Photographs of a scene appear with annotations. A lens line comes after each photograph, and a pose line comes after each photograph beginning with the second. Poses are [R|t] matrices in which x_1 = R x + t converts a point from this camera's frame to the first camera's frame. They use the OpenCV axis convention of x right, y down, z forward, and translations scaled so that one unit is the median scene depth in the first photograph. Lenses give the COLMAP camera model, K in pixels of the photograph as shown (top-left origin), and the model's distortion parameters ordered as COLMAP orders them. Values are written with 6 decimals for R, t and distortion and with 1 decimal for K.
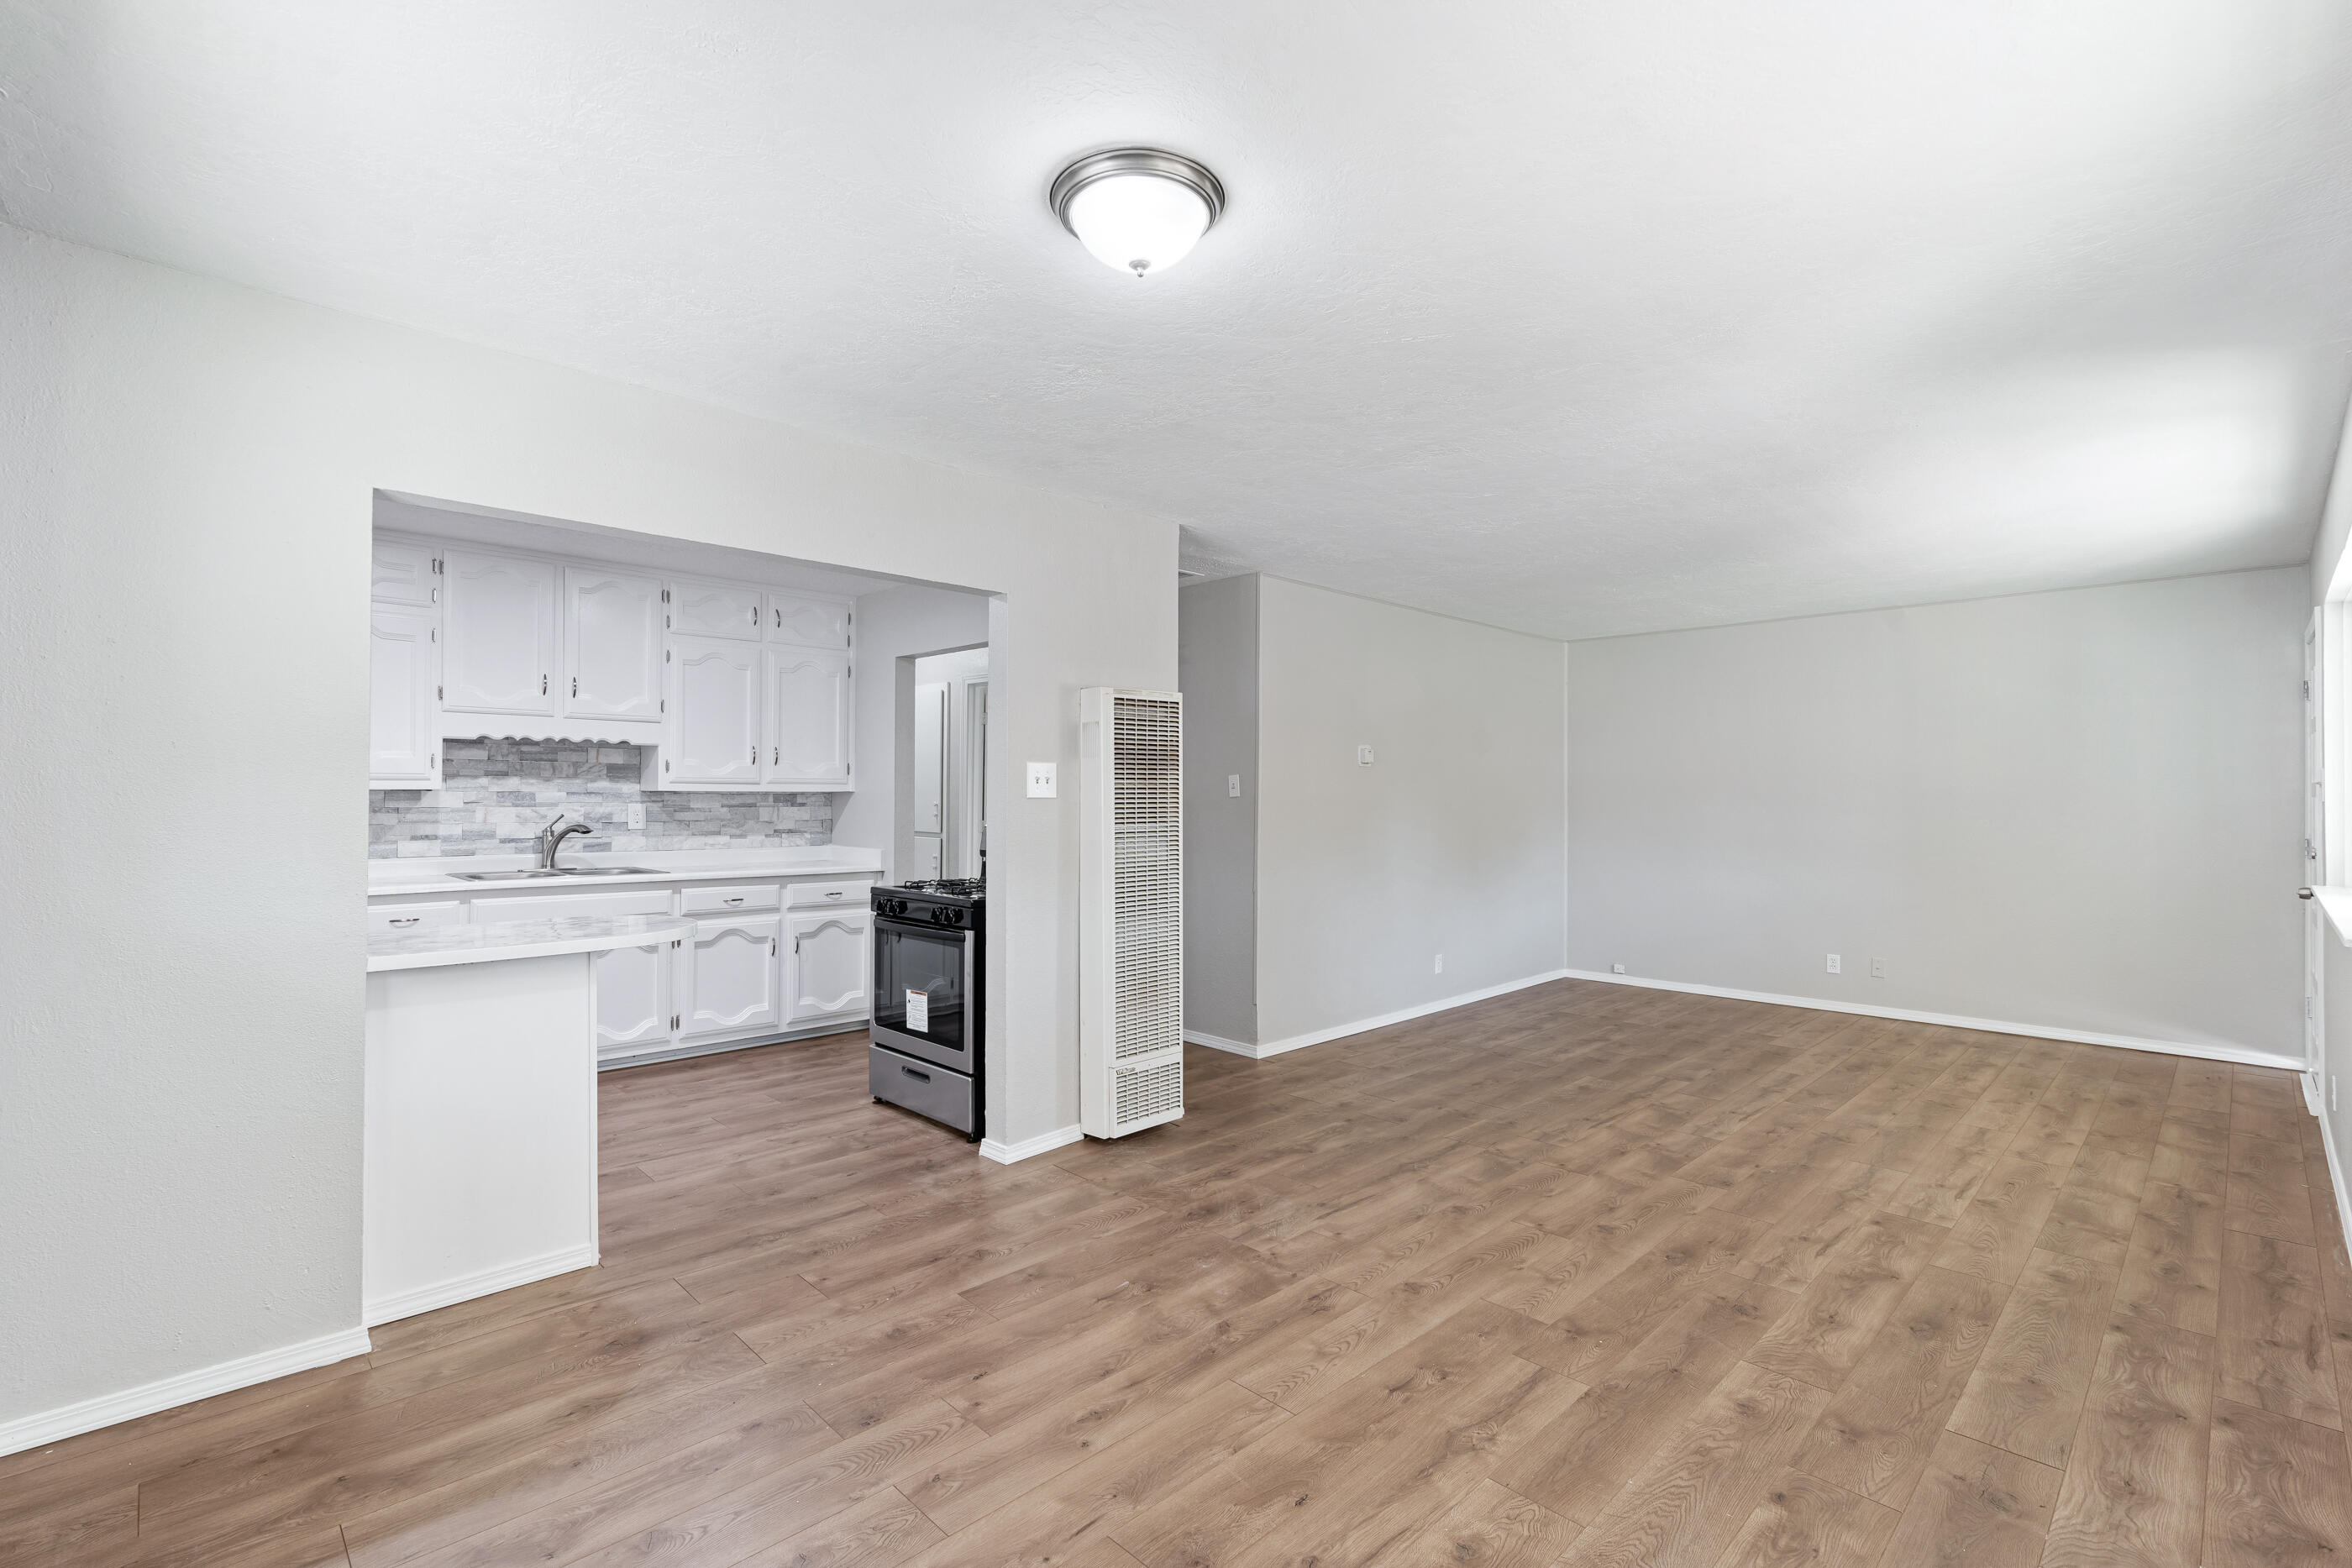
lens RADIAL K [[1055.2, 0, 1171.9], [0, 1055.2, 795.8], [0, 0, 1]] dist [-0.002655, 0.000052]
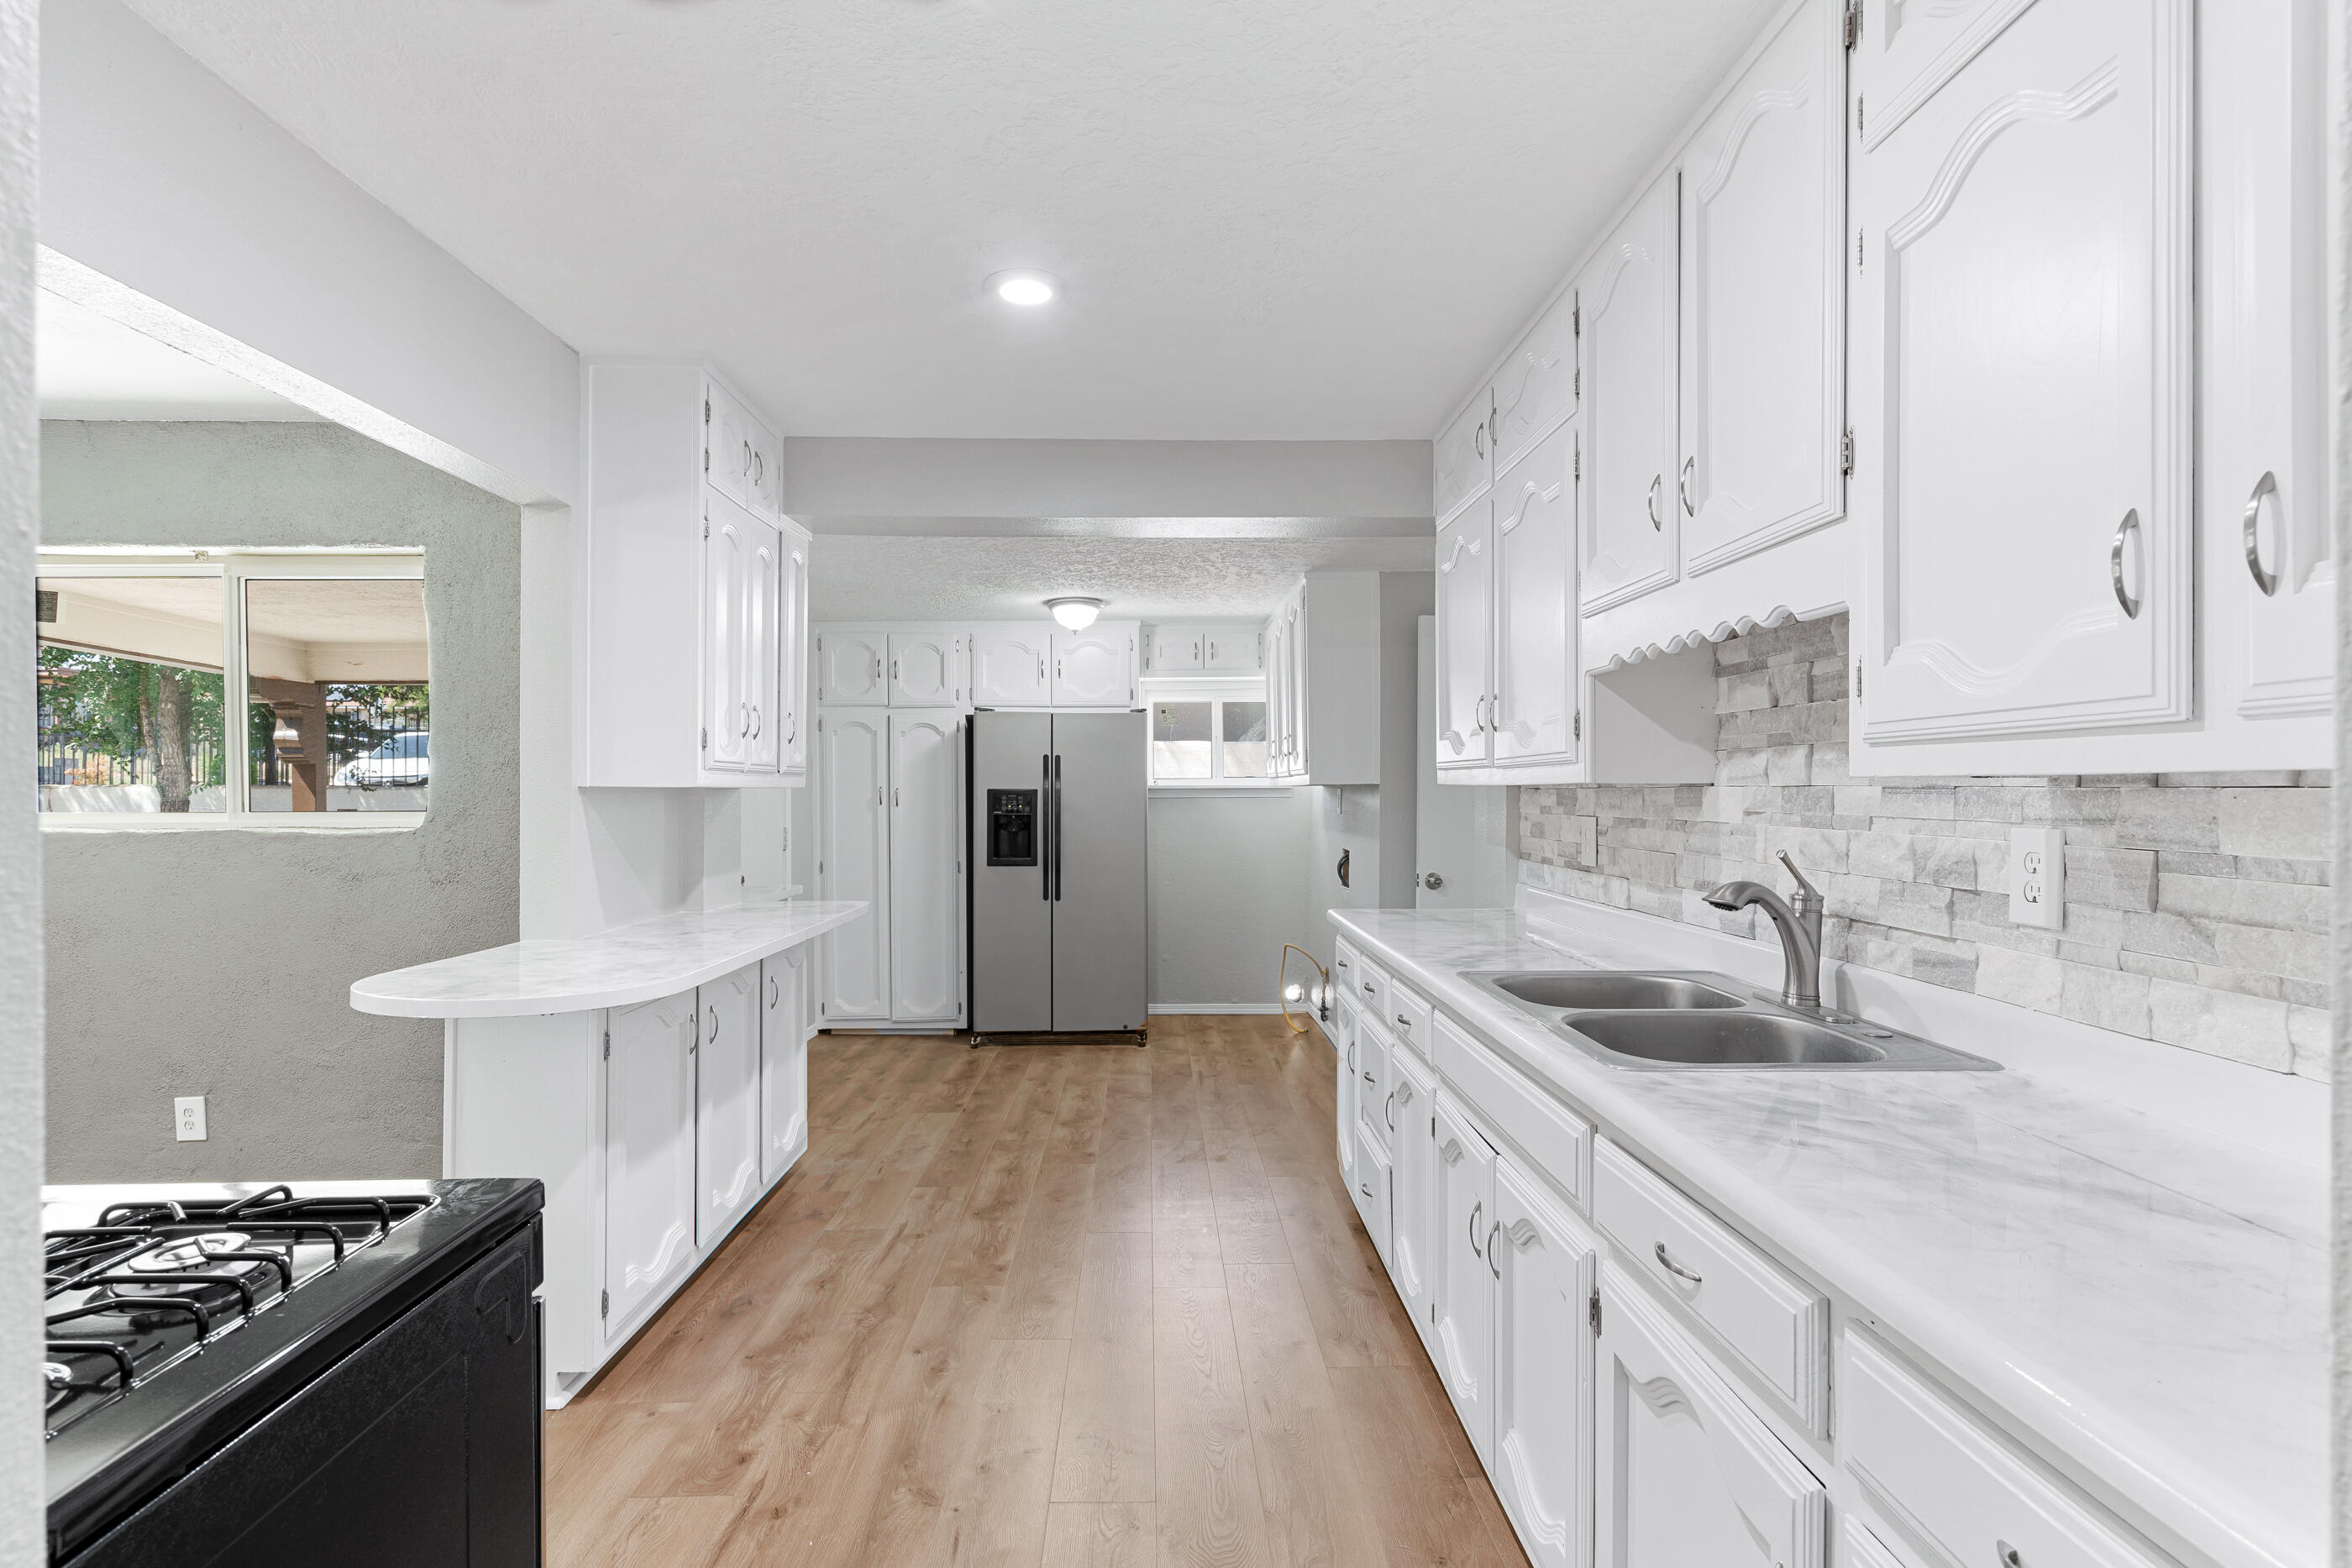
lens RADIAL K [[1146.9, 0, 1165.1], [0, 1146.9, 800.0], [0, 0, 1]] dist [0.001861, 0.000484]
pose [[-0.680792, 0.000487, -0.732477, -0.191388], [-0.003114, 0.999989, 0.003559, 0.000487], [0.732470, 0.004704, -0.680783, 1.268422]]
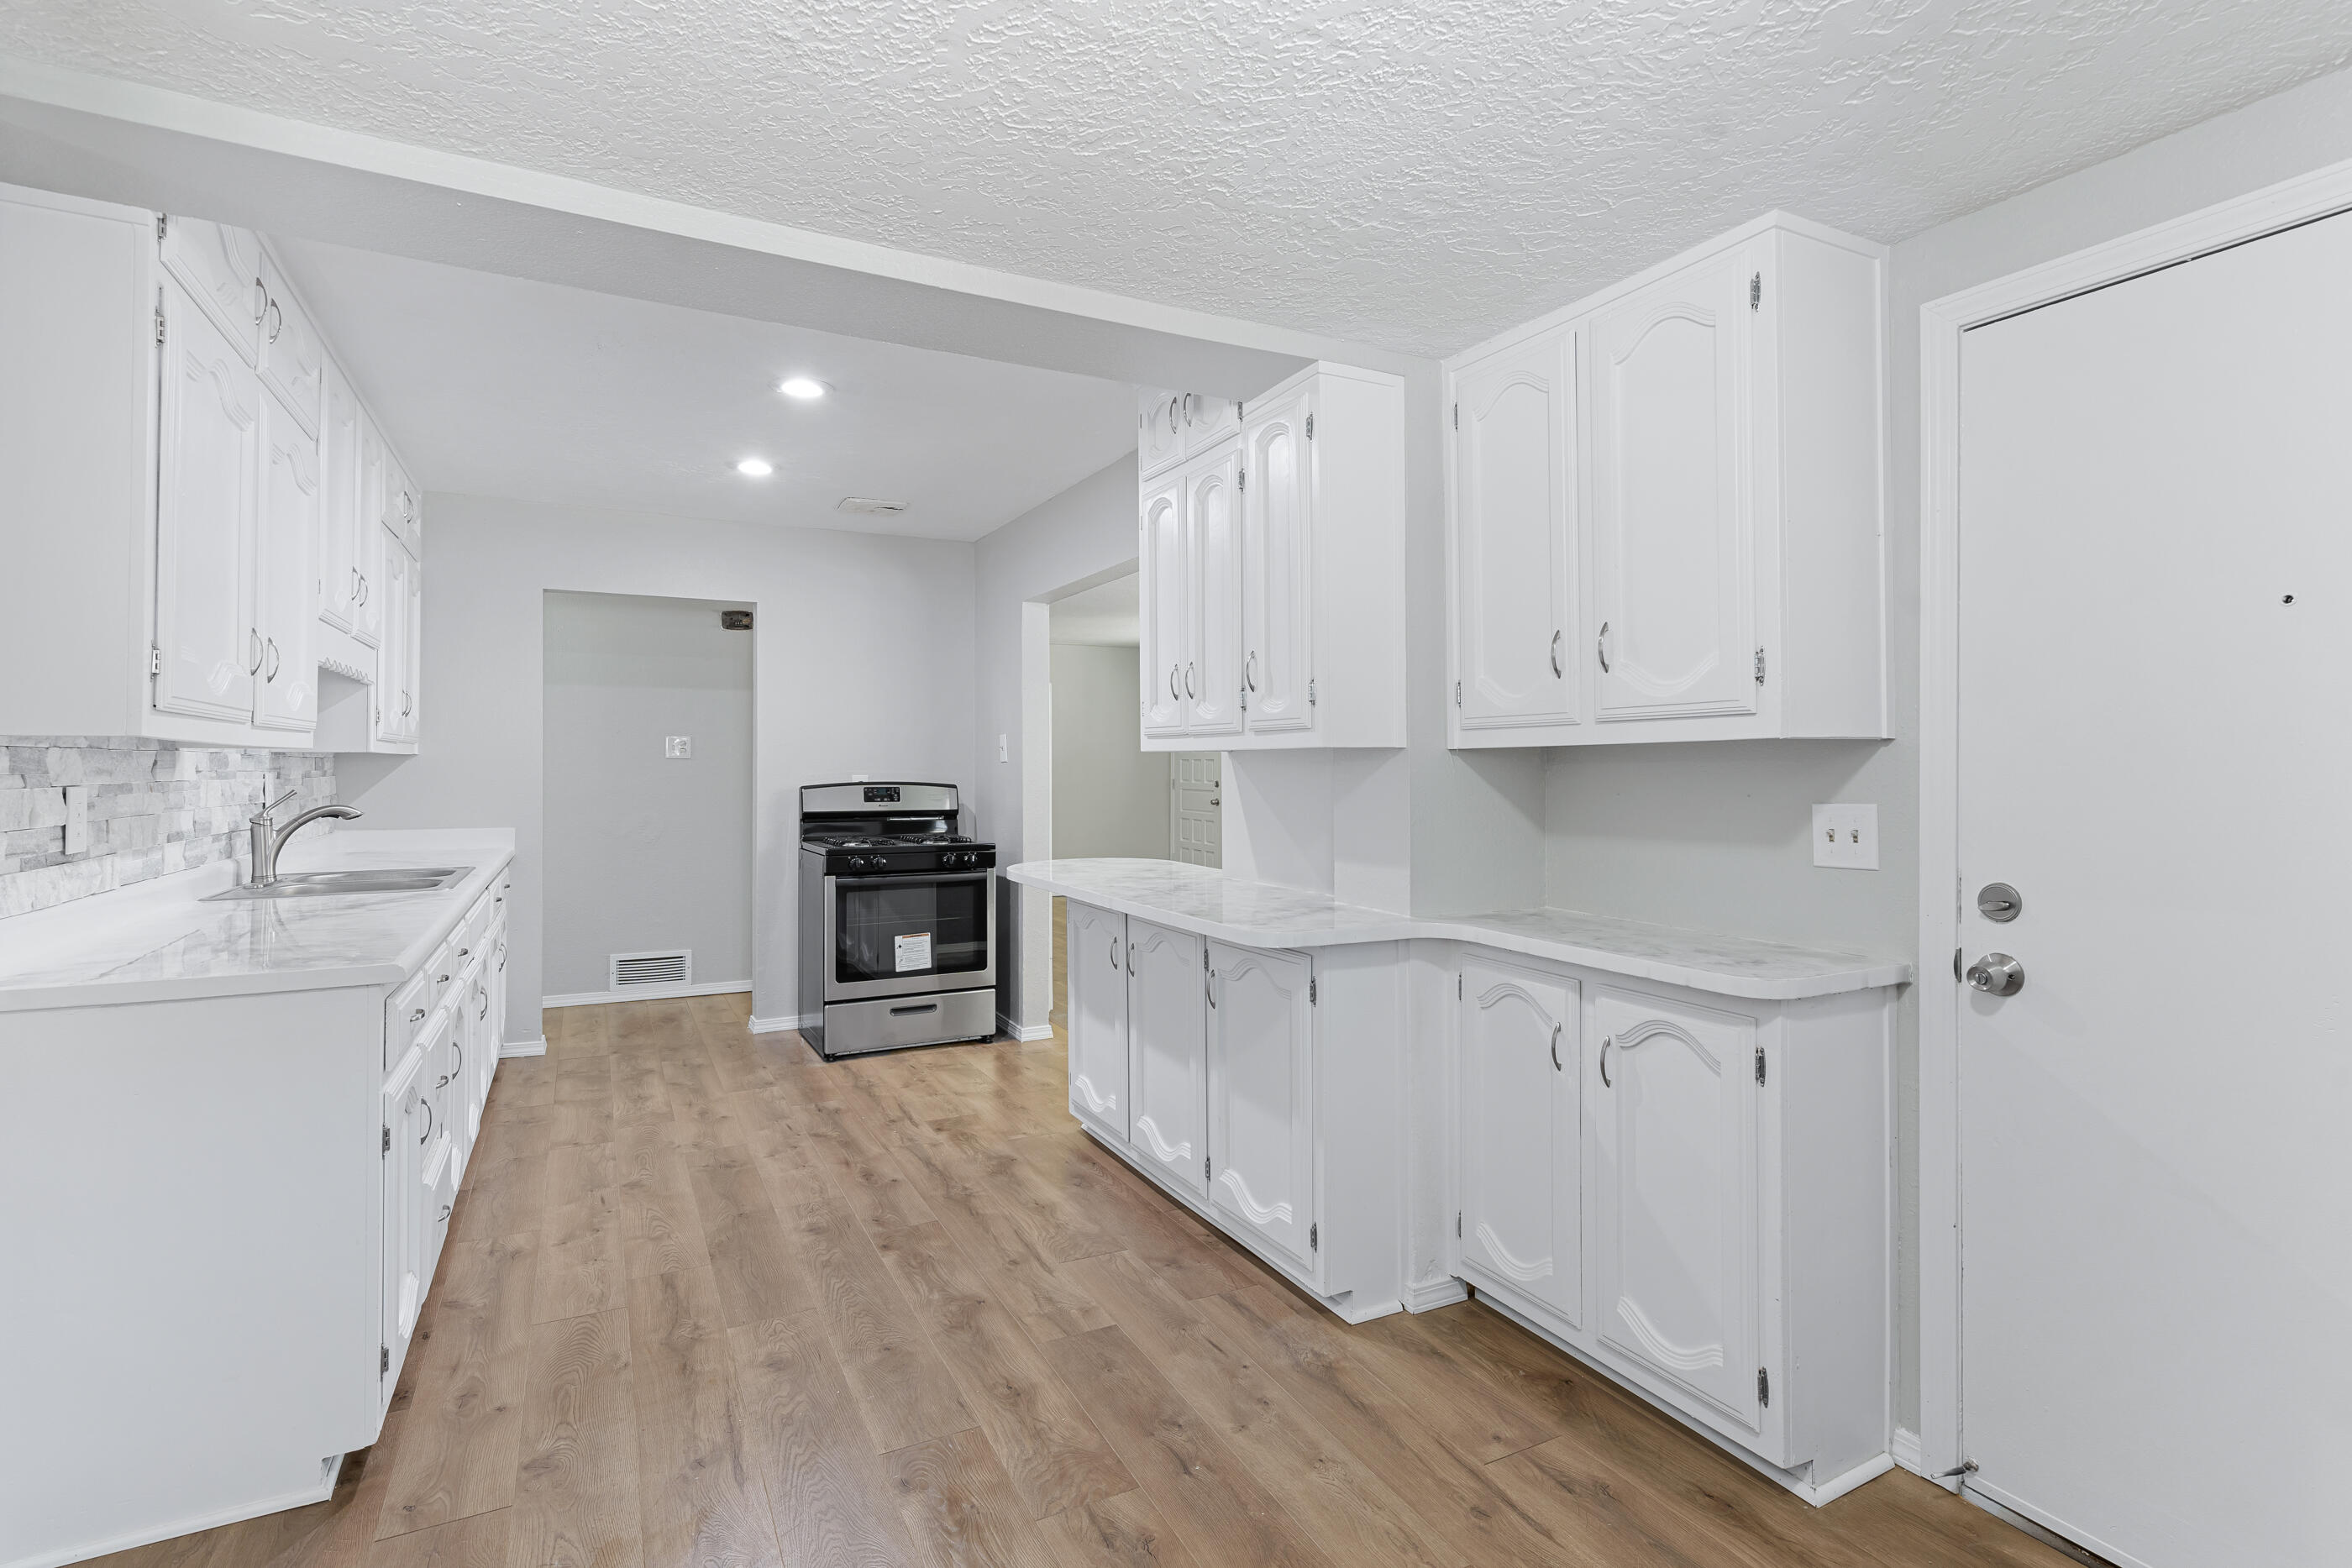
lens RADIAL K [[1133.8, 0, 1206.0], [0, 1133.8, 755.4], [0, 0, 1]] dist [0.001305, 0.000929]
pose [[0.260967, 0.003511, 0.965341, -1.231908], [0.001140, 0.999992, -0.003945, 0.000790], [-0.965347, 0.002130, 0.260961, 0.364236]]
